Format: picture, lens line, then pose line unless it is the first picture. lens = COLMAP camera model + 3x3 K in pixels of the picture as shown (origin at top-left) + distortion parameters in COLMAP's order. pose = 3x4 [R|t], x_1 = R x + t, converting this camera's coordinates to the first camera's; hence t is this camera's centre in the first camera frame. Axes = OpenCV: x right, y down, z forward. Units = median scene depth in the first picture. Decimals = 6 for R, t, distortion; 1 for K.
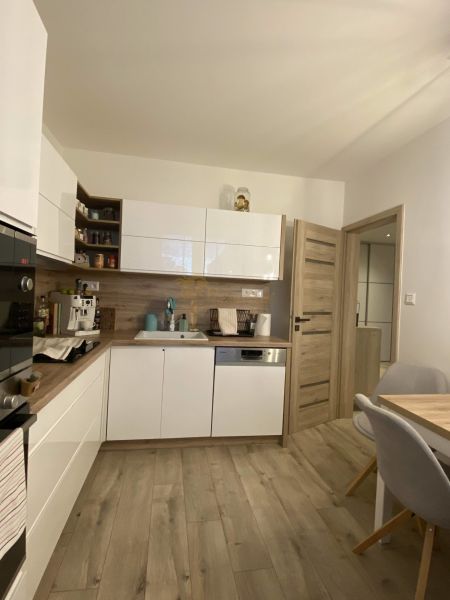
lens RADIAL K [[291.0, 0, 225.0], [0, 291.0, 300.0], [0, 0, 1]] dist [0.041534, -0.041481]
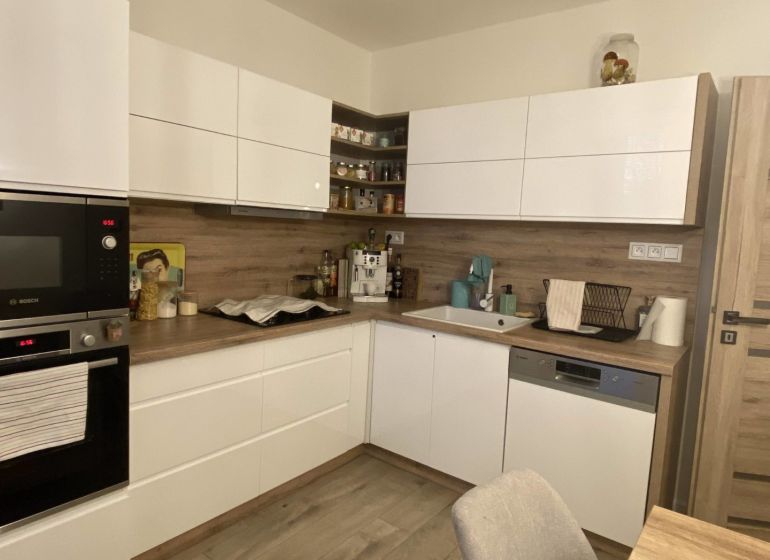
lens RADIAL K [[496.3, 0, 385.0], [0, 496.3, 280.0], [0, 0, 1]] dist [0.044286, -0.044727]
pose [[0.672871, 0.064821, -0.736914, 0.493400], [-0.027241, 0.997649, 0.062882, -0.021299], [0.739258, -0.022237, 0.673055, 0.157748]]
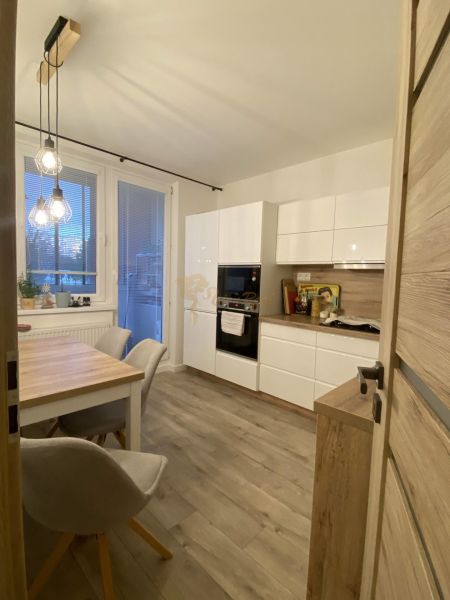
lens RADIAL K [[291.0, 0, 225.0], [0, 291.0, 300.0], [0, 0, 1]] dist [0.041534, -0.041481]
pose [[-0.814988, -0.024352, -0.578966, 0.561429], [-0.075562, 0.995052, 0.064512, -0.000719], [0.574530, 0.096324, -0.812796, 1.238271]]
